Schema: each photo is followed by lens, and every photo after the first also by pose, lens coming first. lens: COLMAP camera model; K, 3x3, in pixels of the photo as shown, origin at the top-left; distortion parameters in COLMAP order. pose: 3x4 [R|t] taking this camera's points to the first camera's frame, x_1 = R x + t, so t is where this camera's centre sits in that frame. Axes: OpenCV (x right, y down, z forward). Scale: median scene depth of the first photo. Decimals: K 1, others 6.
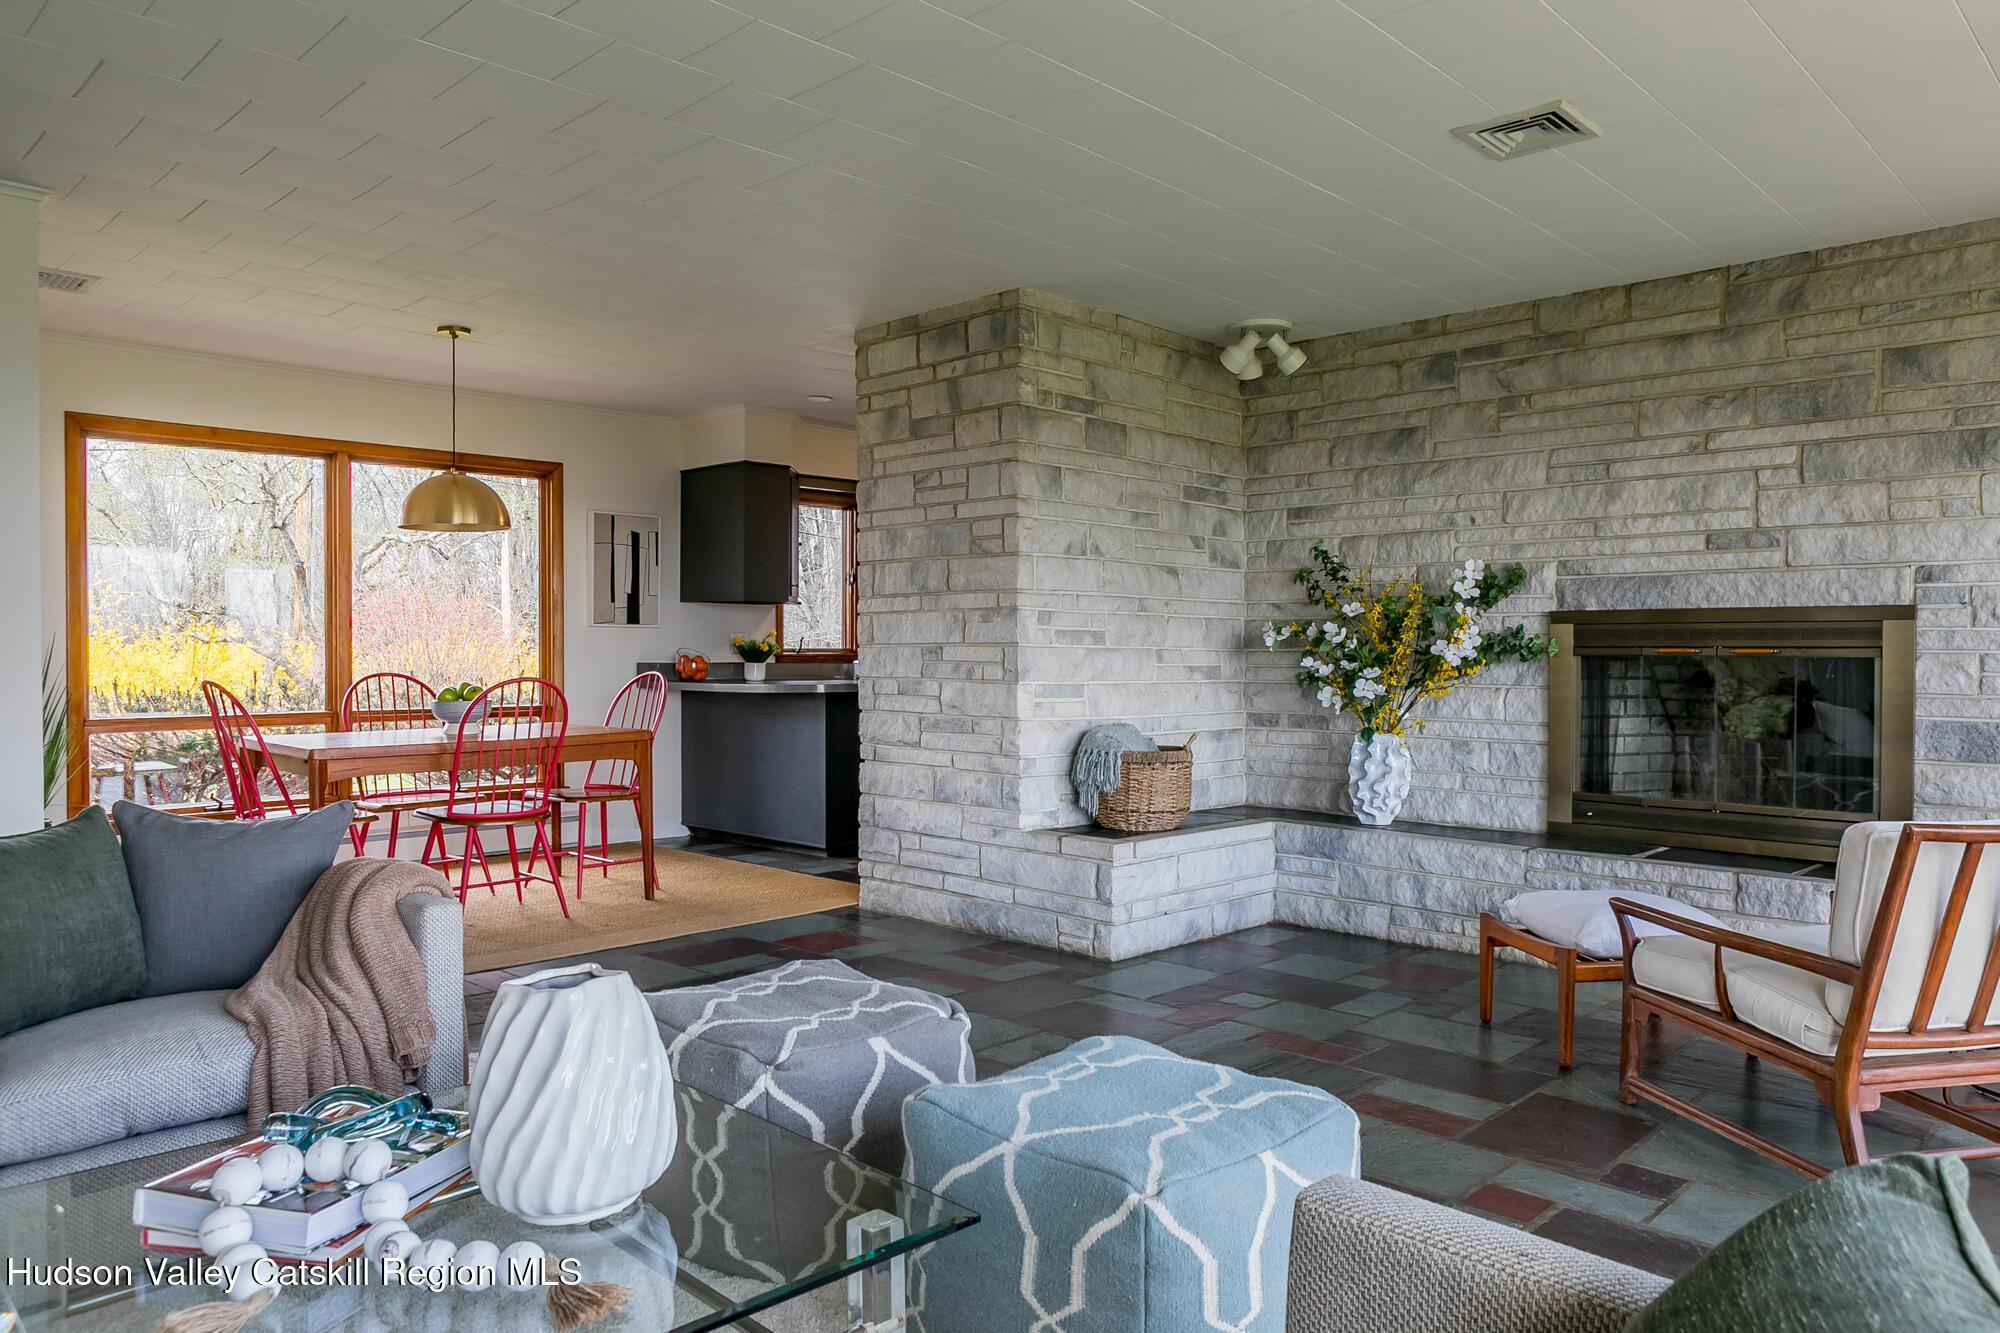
lens RADIAL K [[1360.4, 0, 998.1], [0, 1360.4, 670.7], [0, 0, 1]] dist [0.002692, 0.000583]
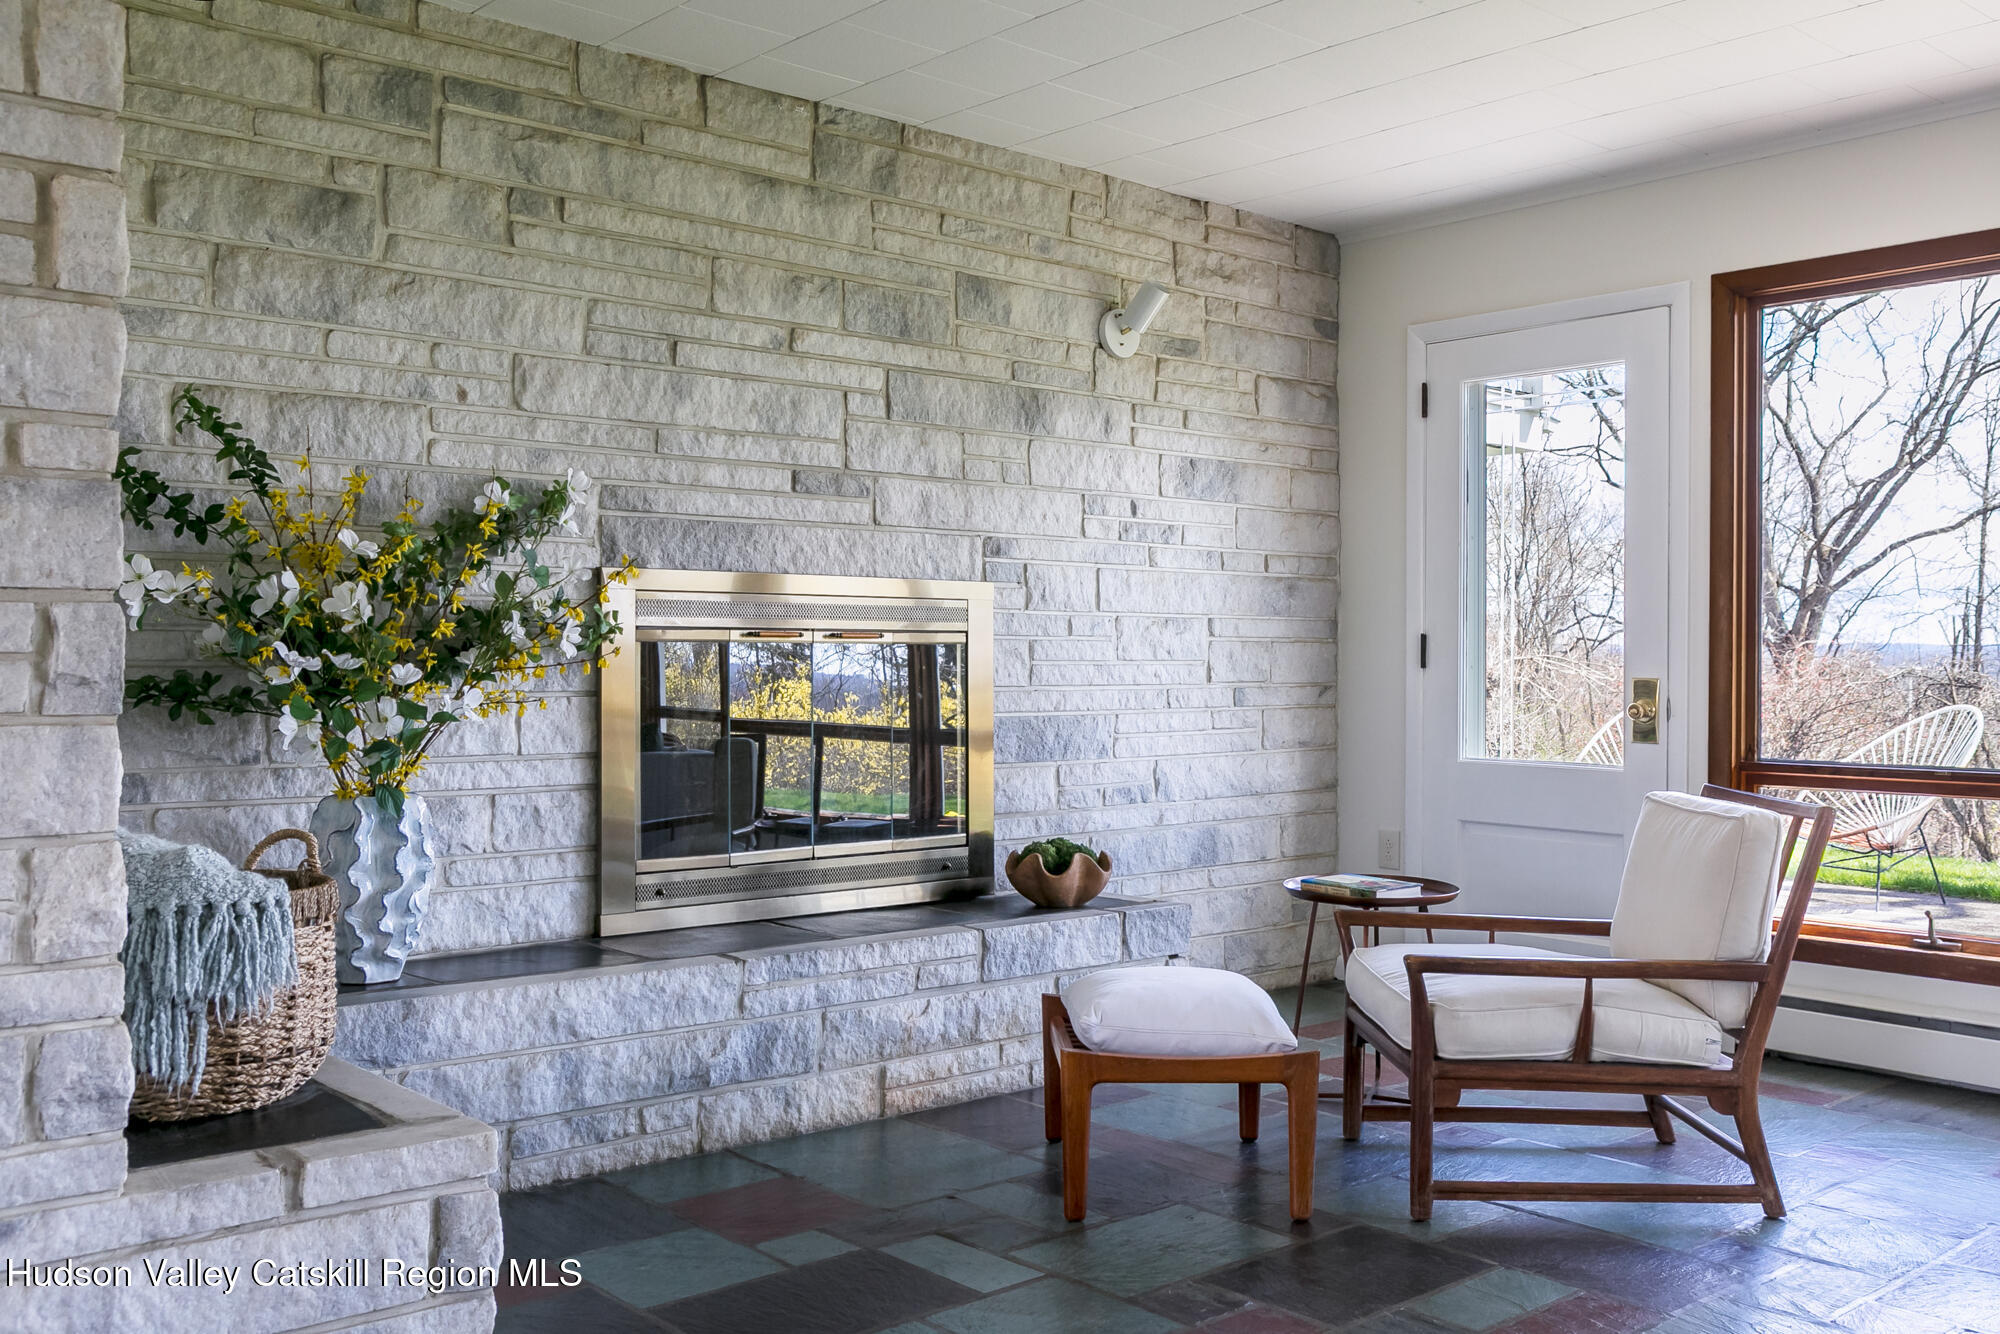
lens RADIAL K [[1801.6, 0, 996.5], [0, 1801.6, 662.8], [0, 0, 1]] dist [0.002044, -0.001549]
pose [[0.080484, -0.007009, 0.996731, -0.389672], [0.011826, 0.999912, 0.006076, -0.004134], [-0.996686, 0.011298, 0.080560, 0.788372]]
